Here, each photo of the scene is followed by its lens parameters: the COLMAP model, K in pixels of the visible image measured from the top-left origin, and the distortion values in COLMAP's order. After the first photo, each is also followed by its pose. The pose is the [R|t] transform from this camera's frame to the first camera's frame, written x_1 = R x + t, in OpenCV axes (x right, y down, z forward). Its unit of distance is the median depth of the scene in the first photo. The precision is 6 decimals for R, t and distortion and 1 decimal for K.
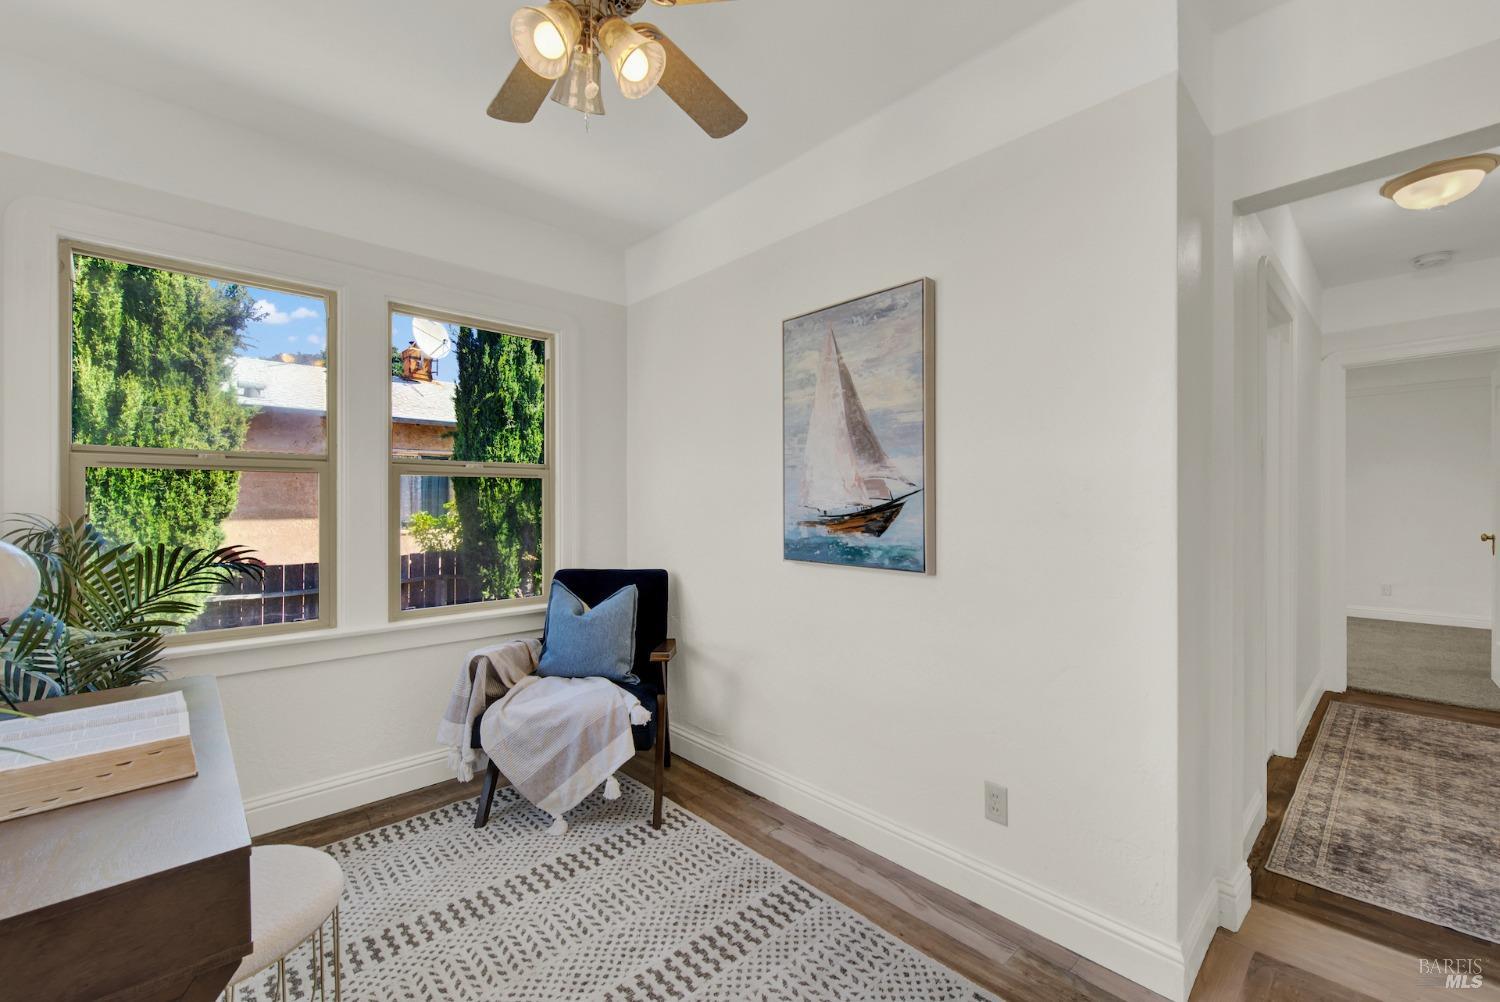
lens RADIAL K [[609.3, 0, 770.2], [0, 609.3, 500.1], [0, 0, 1]] dist [0.002582, -0.002523]
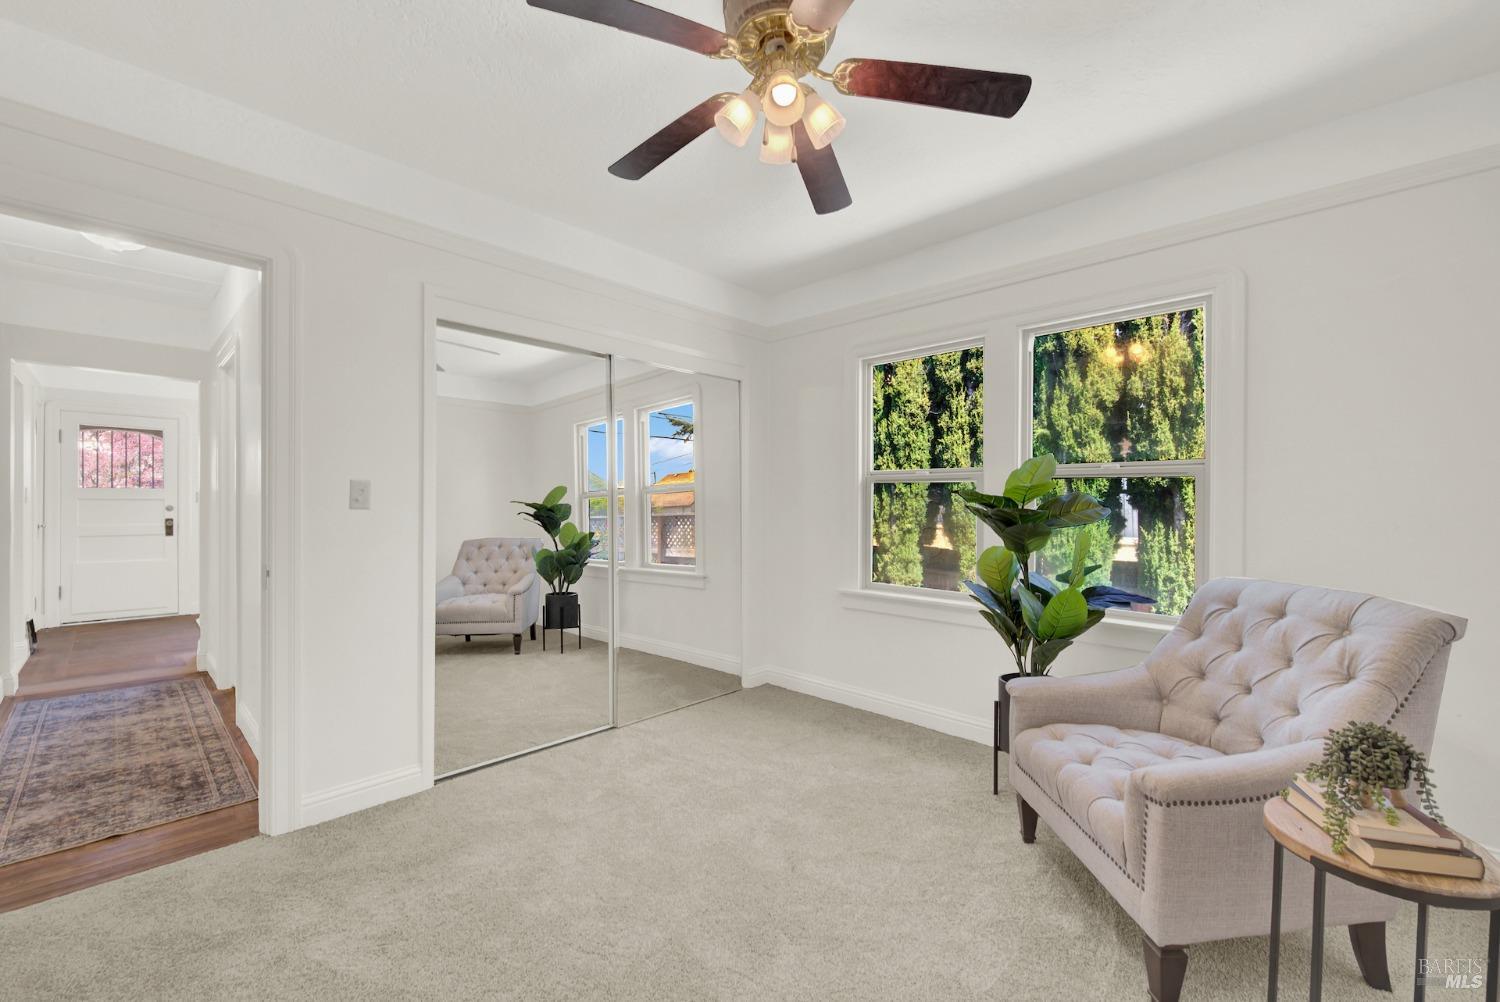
lens RADIAL K [[609.3, 0, 774.7], [0, 609.3, 501.2], [0, 0, 1]] dist [0.002582, -0.002523]
pose [[0.065279, -0.002739, -0.997863, 1.097522], [0.003119, 0.999992, -0.002540, -0.001196], [0.997862, -0.002946, 0.065287, 1.023681]]
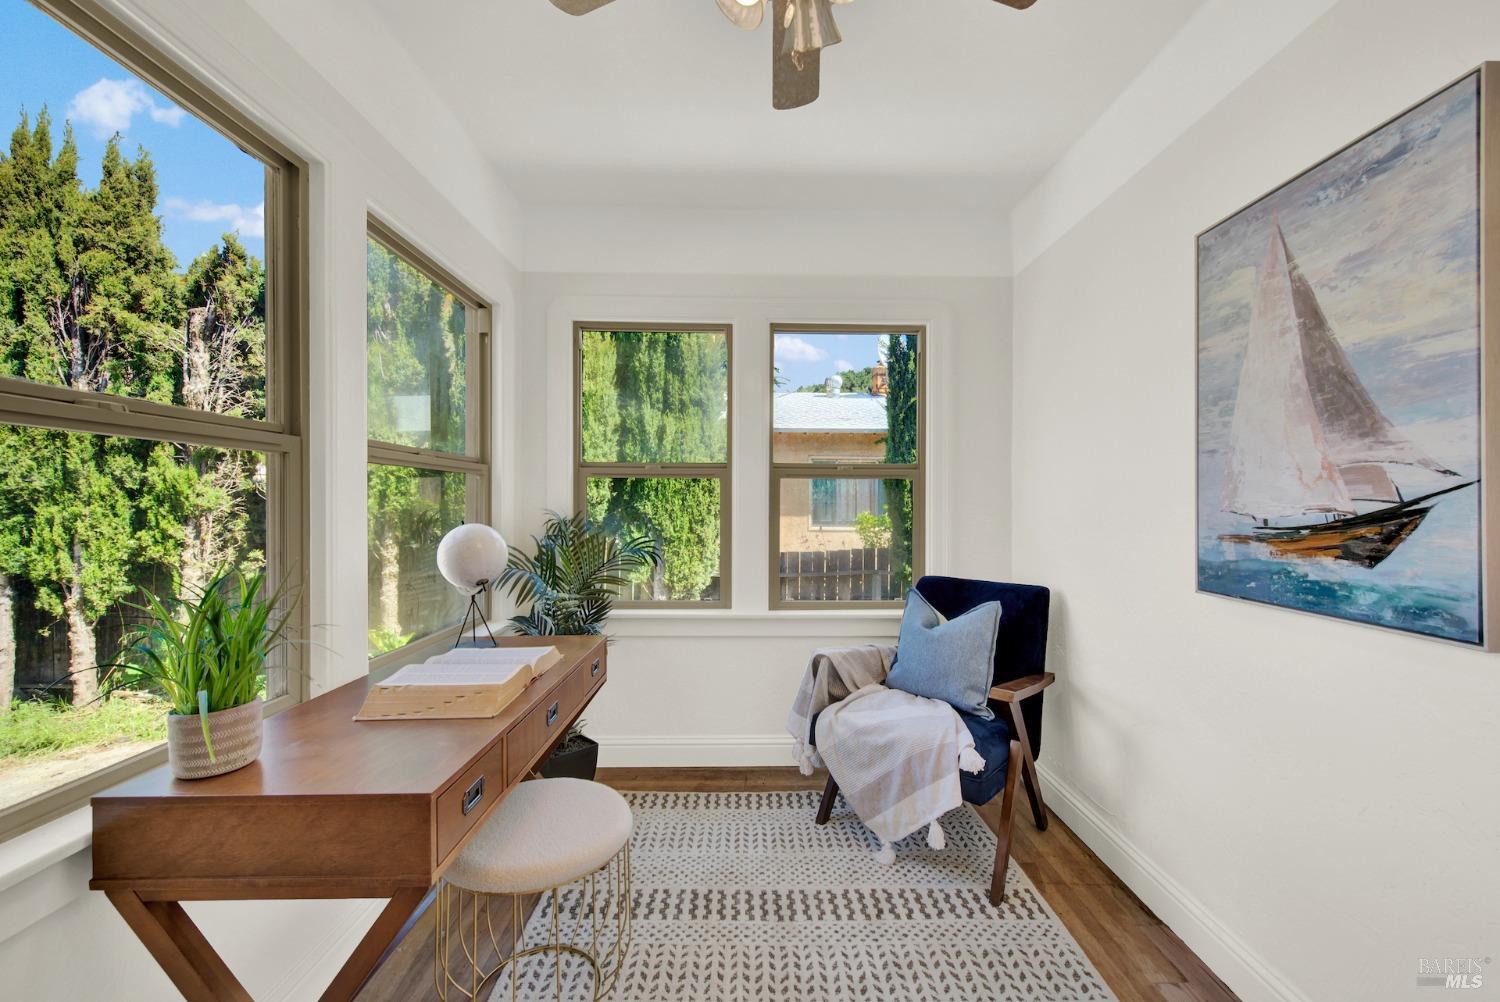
lens RADIAL K [[609.3, 0, 753.1], [0, 609.3, 502.9], [0, 0, 1]] dist [0.002582, -0.002523]
pose [[0.730930, 0.003765, -0.682442, 0.140671], [-0.002026, 0.999992, 0.003347, -0.000471], [0.682449, -0.001064, 0.730932, 0.195545]]
